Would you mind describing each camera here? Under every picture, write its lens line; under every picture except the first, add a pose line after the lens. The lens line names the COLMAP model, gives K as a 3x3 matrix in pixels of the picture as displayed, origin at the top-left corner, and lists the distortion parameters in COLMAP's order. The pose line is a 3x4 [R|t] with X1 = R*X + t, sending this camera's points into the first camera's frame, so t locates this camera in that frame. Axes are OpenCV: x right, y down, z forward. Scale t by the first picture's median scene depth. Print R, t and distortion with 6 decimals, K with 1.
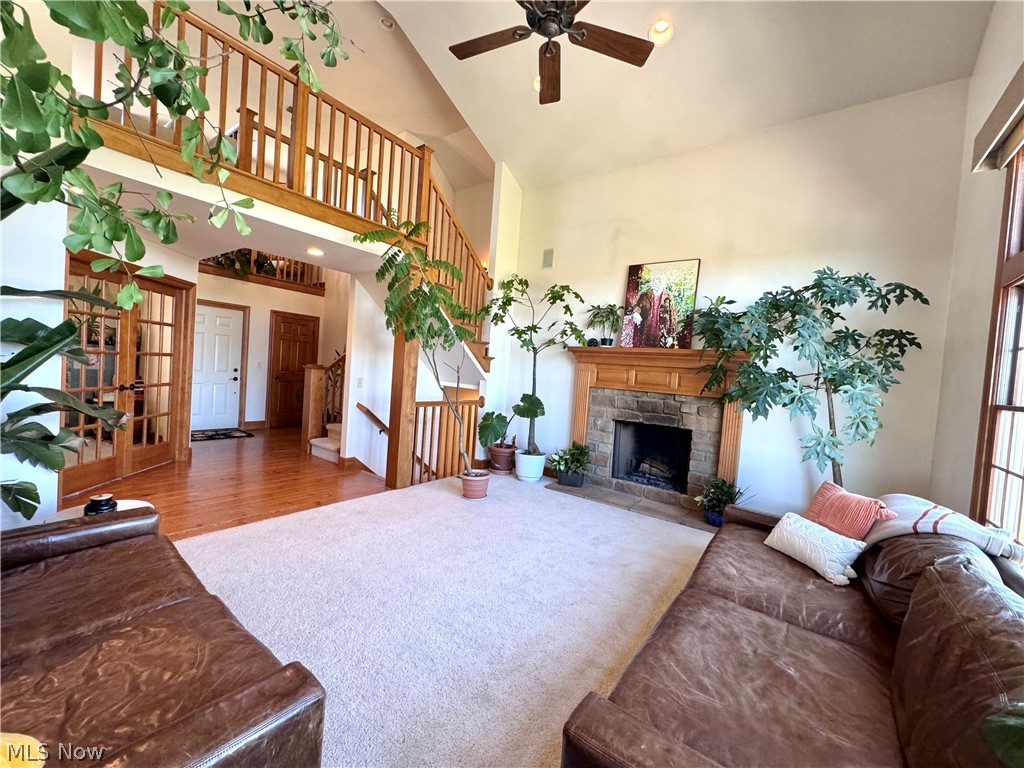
lens RADIAL K [[407.3, 0, 513.1], [0, 407.3, 383.5], [0, 0, 1]] dist [-0.002333, 0.001044]
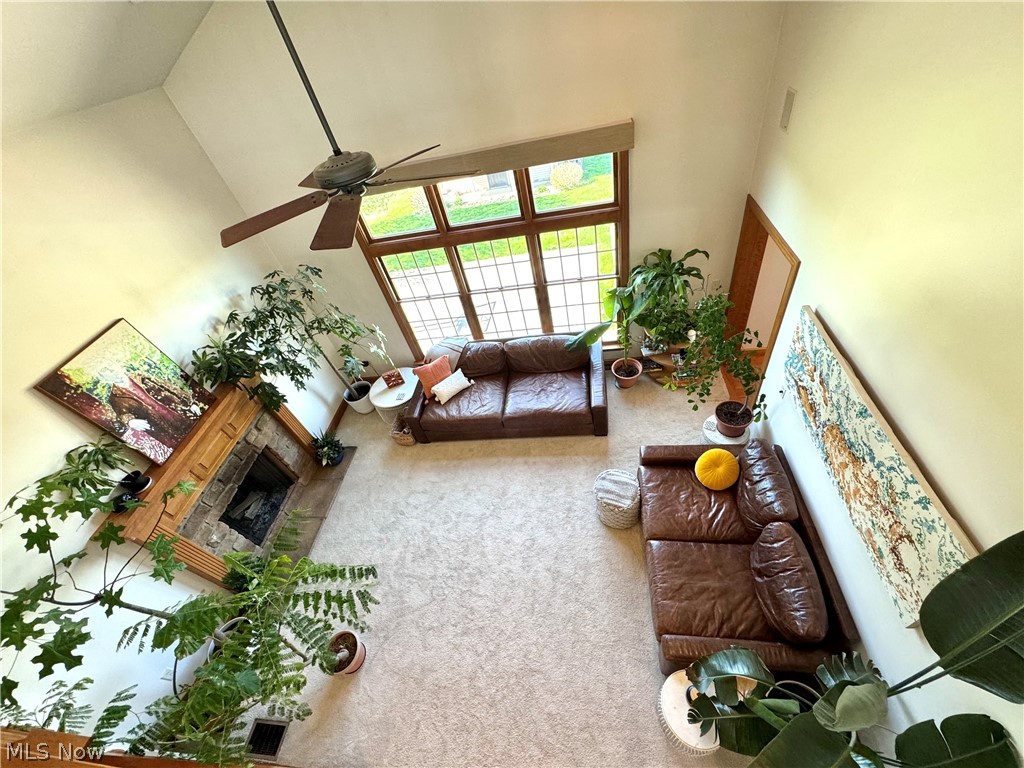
lens RADIAL K [[407.3, 0, 511.9], [0, 407.3, 385.1], [0, 0, 1]] dist [-0.002333, 0.001044]
pose [[-0.512347, -0.586130, 0.627656, -0.450093], [0.185154, 0.638289, 0.747198, -0.640048], [-0.838581, 0.499038, -0.218501, 0.602305]]
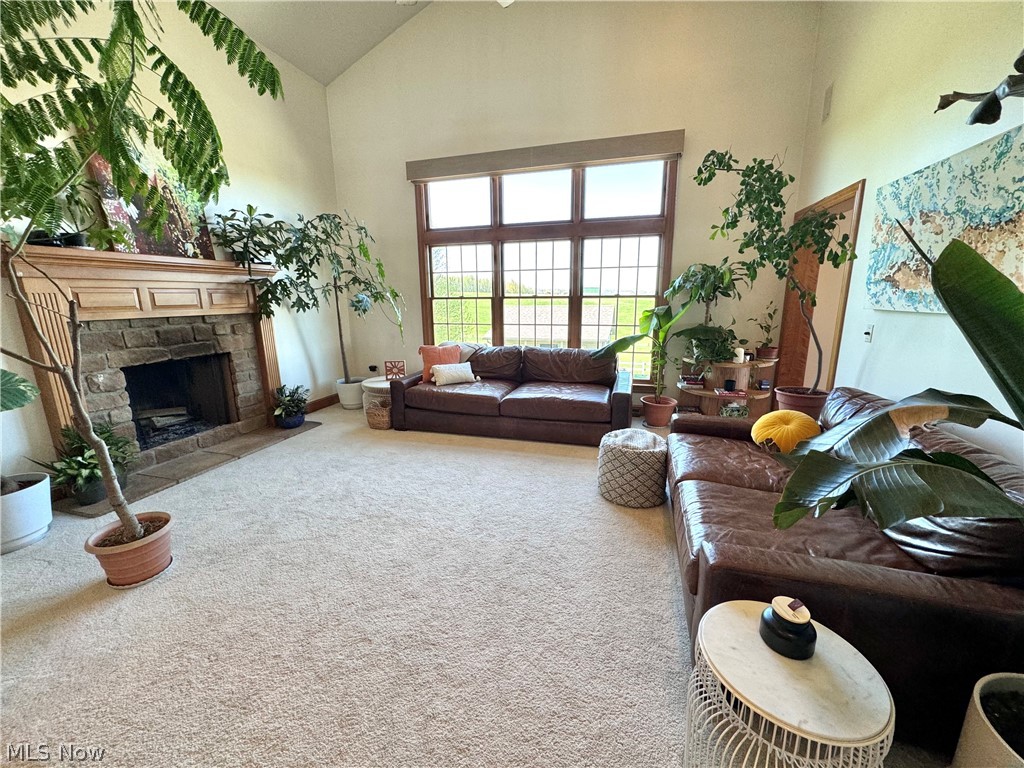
lens RADIAL K [[407.3, 0, 511.8], [0, 407.3, 385.6], [0, 0, 1]] dist [-0.002333, 0.001044]
pose [[-0.343718, -0.268809, 0.899778, -0.606753], [0.013777, 0.956609, 0.291050, -0.069769], [-0.938972, 0.112435, -0.325100, 0.693060]]
